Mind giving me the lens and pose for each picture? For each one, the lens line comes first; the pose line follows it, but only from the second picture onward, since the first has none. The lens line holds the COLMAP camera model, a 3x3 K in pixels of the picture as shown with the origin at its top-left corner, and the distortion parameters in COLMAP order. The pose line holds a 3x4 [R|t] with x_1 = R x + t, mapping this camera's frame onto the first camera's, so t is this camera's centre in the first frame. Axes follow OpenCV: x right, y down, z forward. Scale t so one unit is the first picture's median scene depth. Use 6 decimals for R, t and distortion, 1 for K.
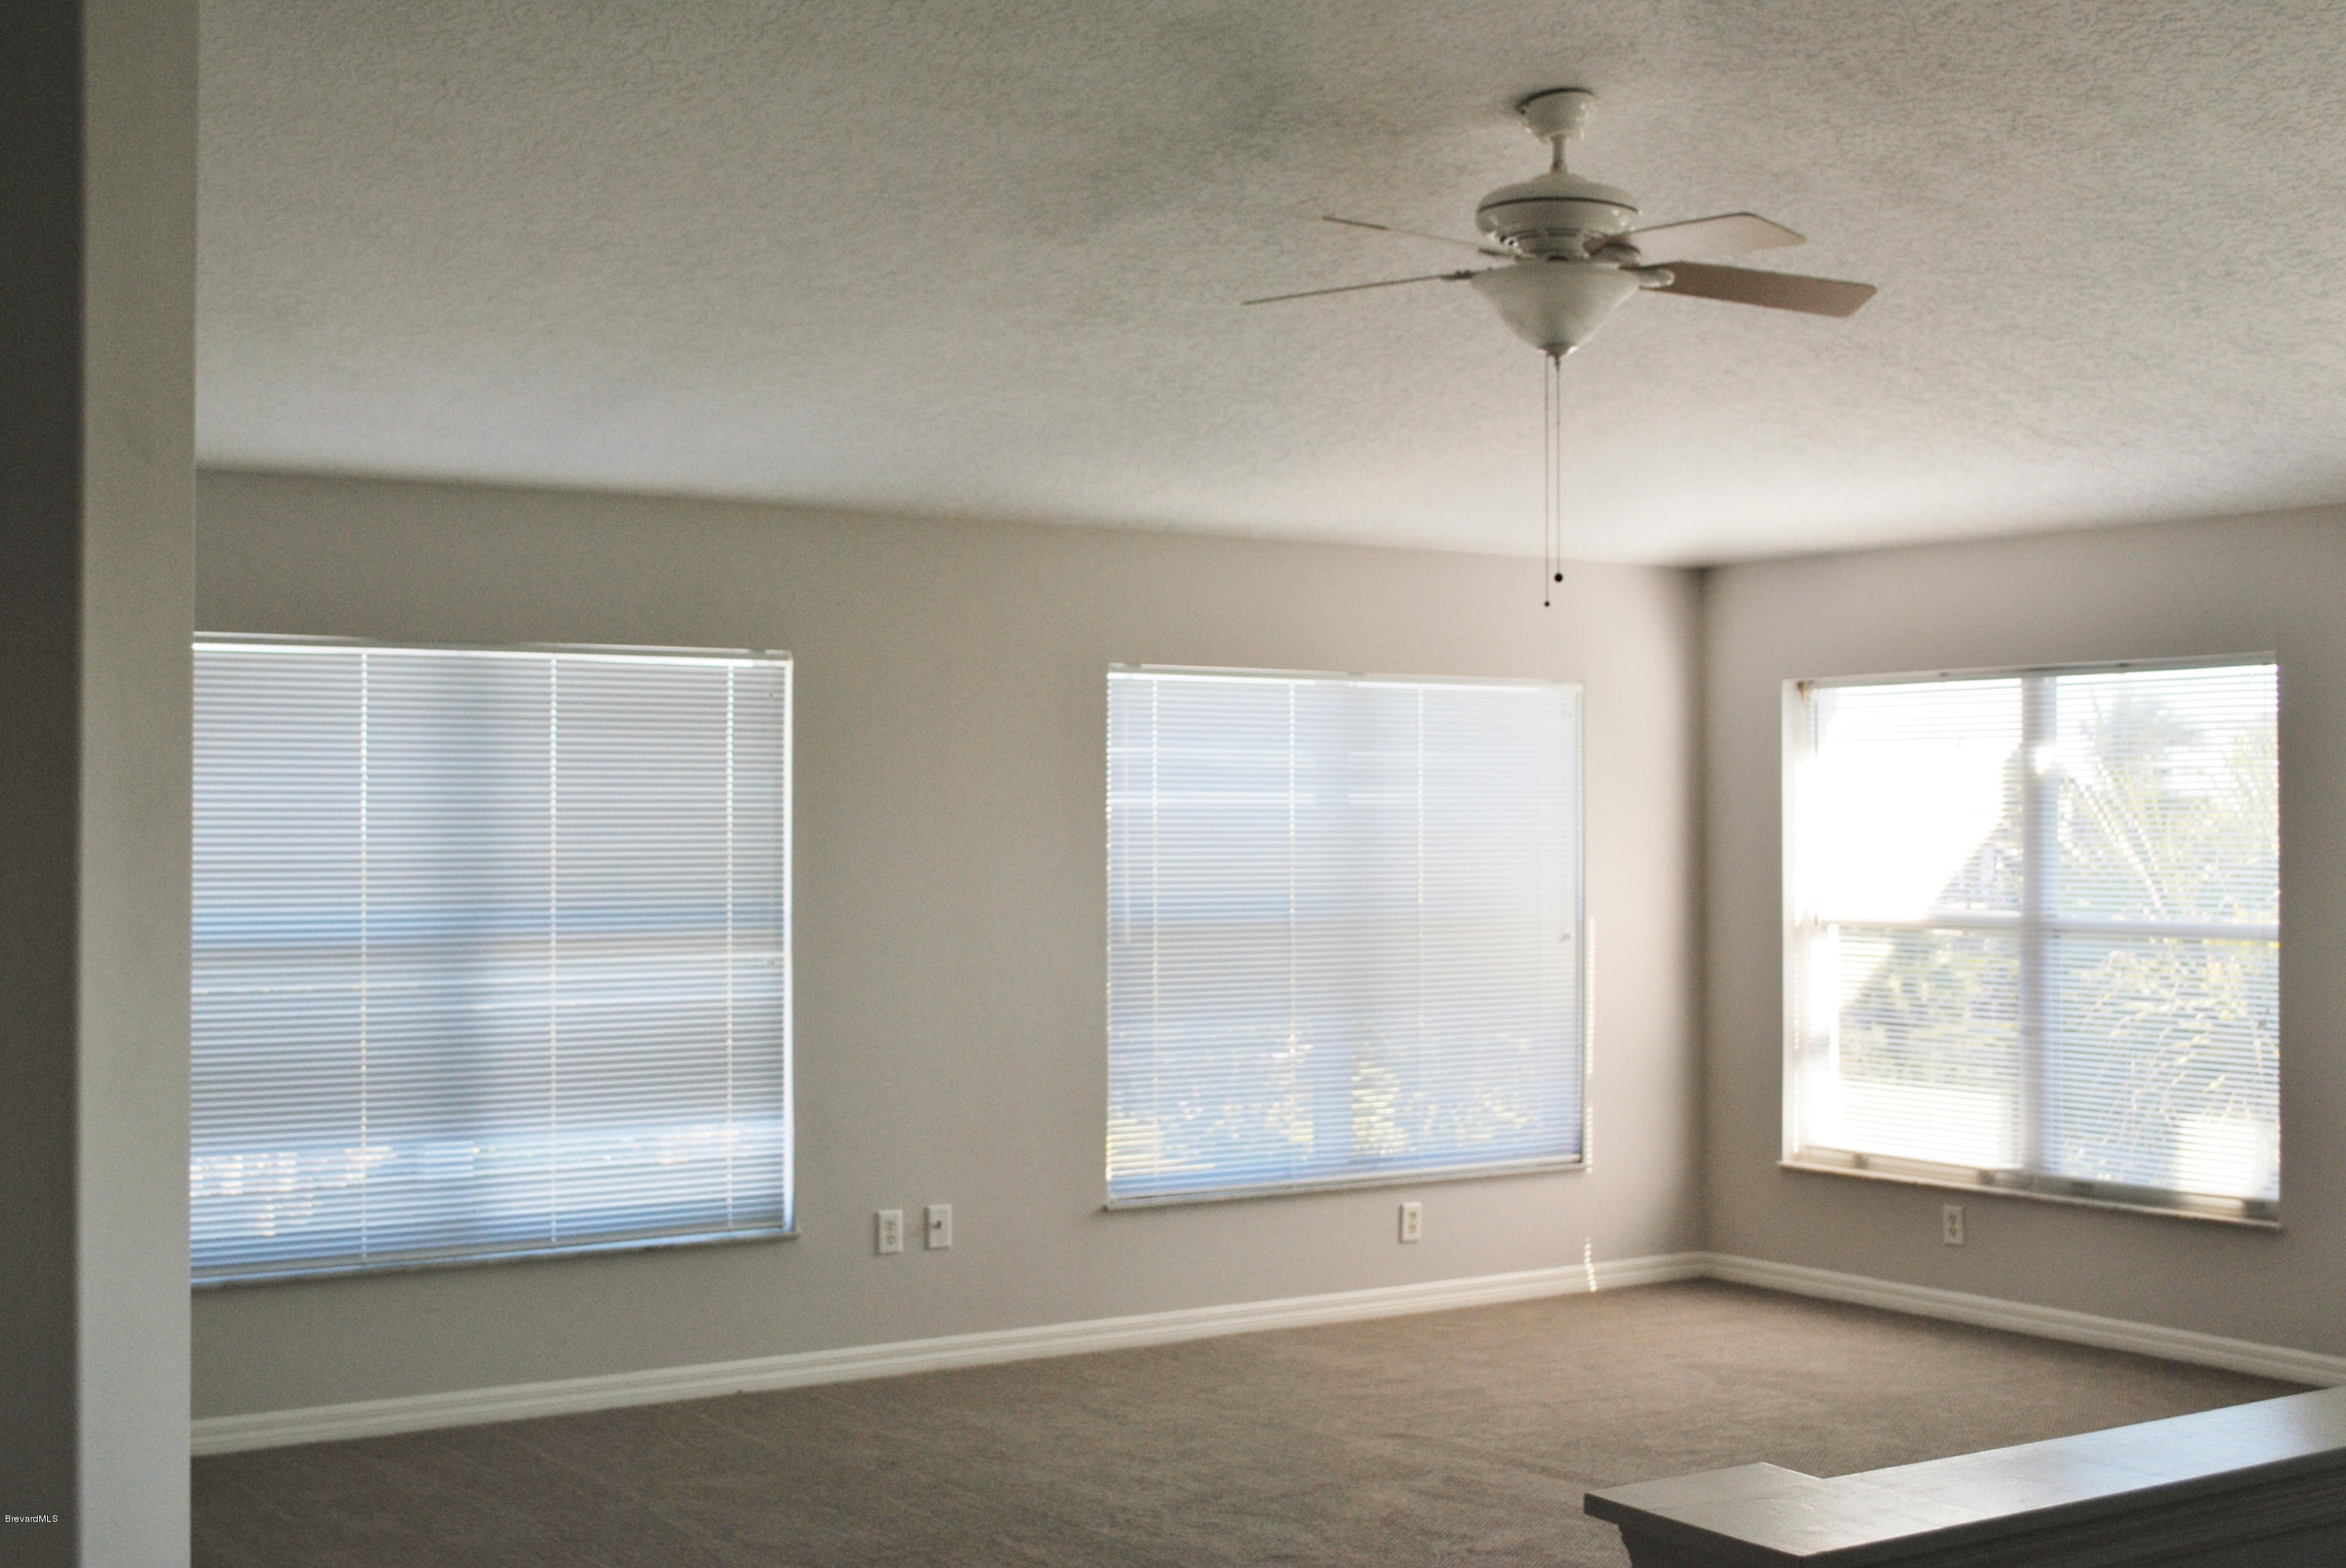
lens RADIAL K [[2714.4, 0, 1173.0], [0, 2714.4, 784.0], [0, 0, 1]] dist [-0.013171, -0.012934]
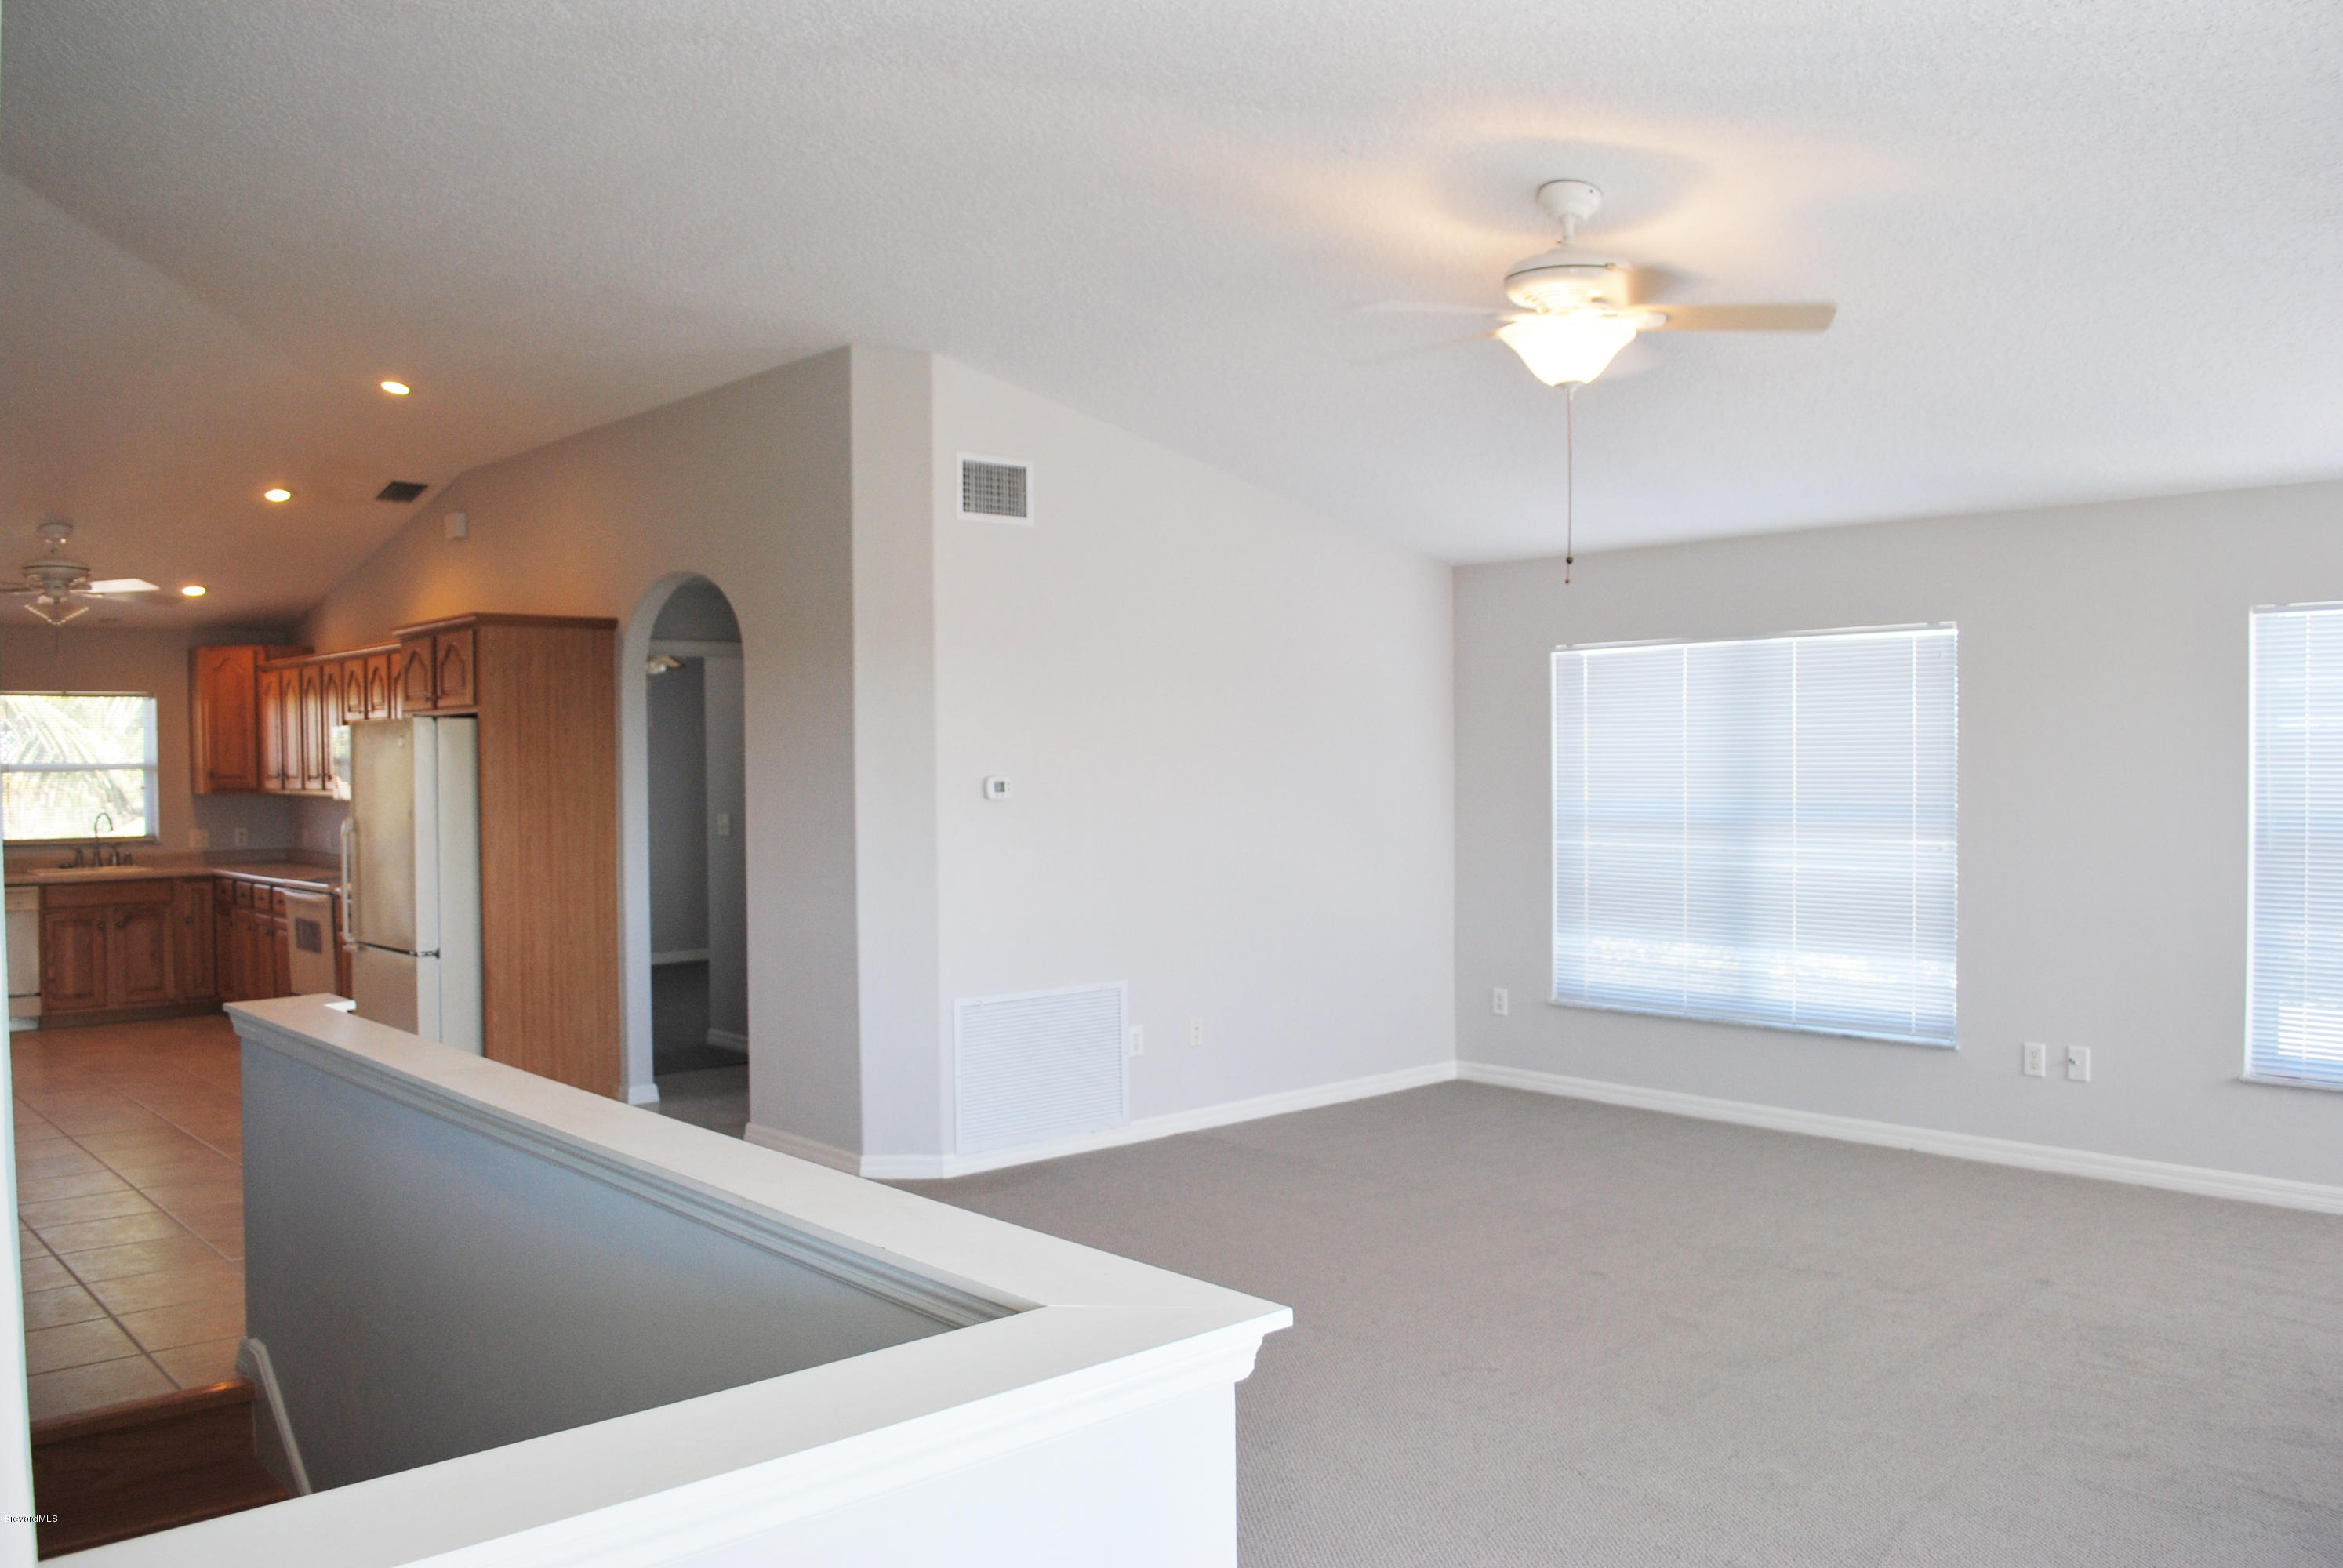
lens RADIAL K [[1863.2, 0, 1171.5], [0, 1863.2, 784.0], [0, 0, 1]] dist [-0.048639, -0.001484]
pose [[0.171399, 0.016006, -0.985072, 0.718161], [0.023601, 0.999514, 0.020347, 0.004532], [0.984919, -0.026736, 0.170938, 0.456852]]
